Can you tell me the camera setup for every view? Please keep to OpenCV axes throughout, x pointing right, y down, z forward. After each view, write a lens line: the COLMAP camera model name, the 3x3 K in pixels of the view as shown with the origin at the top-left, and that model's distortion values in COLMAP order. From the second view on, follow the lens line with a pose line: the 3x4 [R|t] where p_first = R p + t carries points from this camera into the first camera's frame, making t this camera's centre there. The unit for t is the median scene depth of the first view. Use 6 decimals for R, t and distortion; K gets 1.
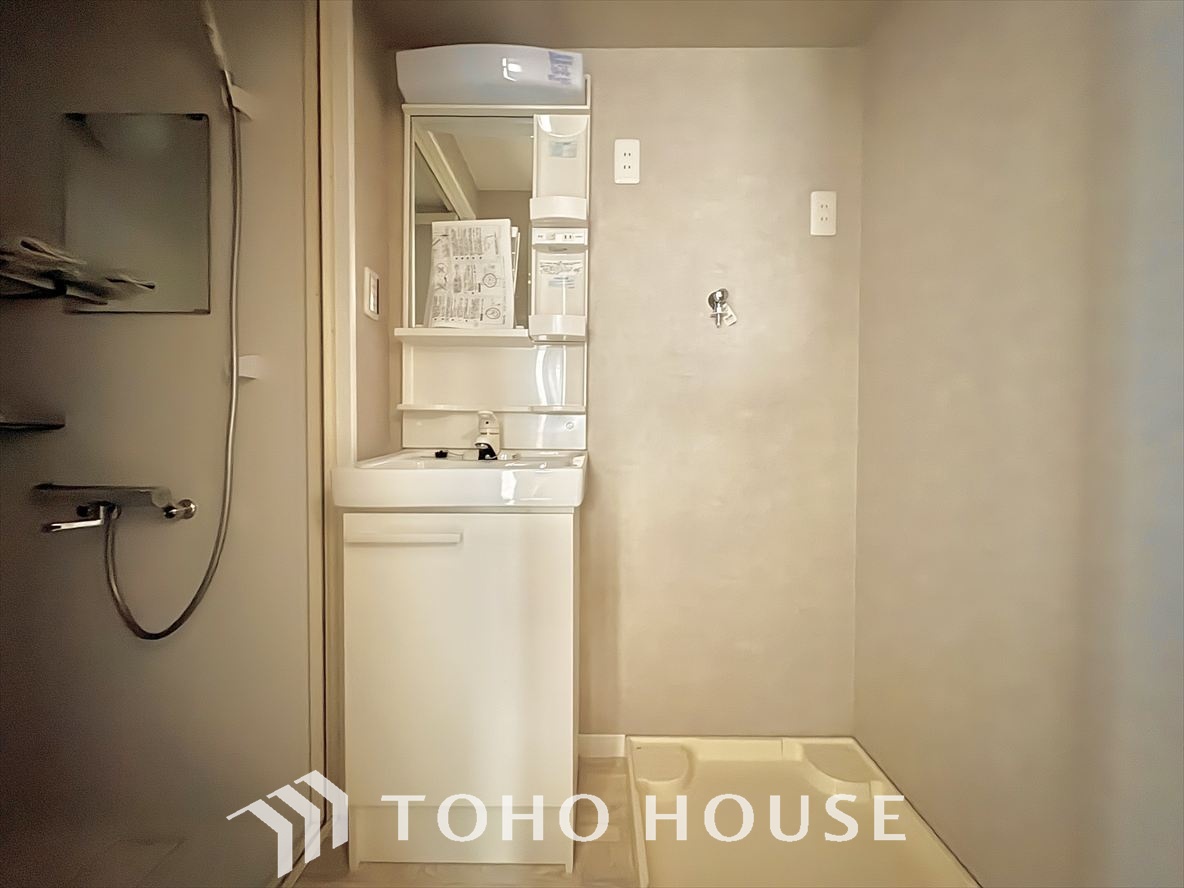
lens RADIAL K [[471.8, 0, 592.8], [0, 471.8, 444.4], [0, 0, 1]] dist [0.001770, 0.000240]
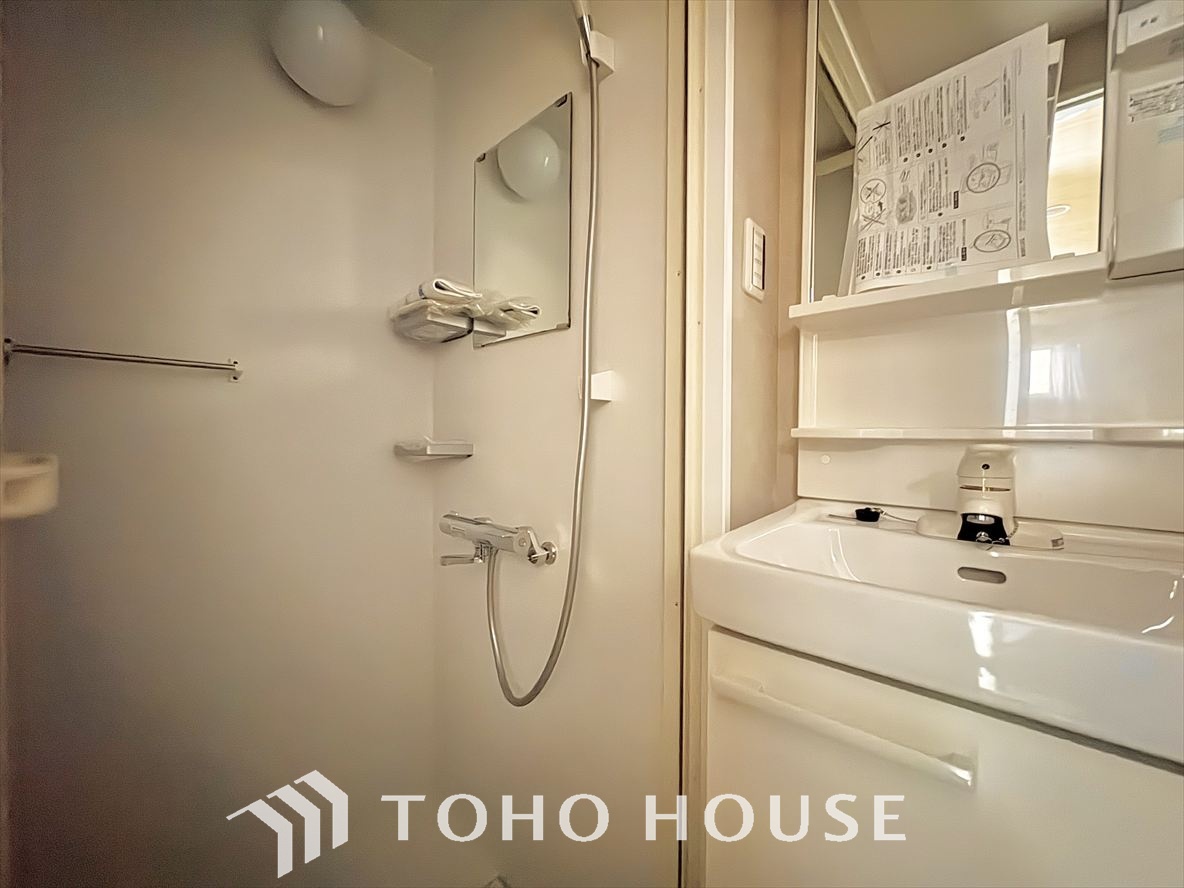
lens RADIAL K [[471.8, 0, 592.8], [0, 471.8, 444.4], [0, 0, 1]] dist [0.001770, 0.000240]
pose [[0.737880, 0.009106, -0.674871, -0.189612], [-0.017791, 0.999824, -0.005961, -0.056889], [0.674698, 0.016405, 0.737912, 0.369715]]
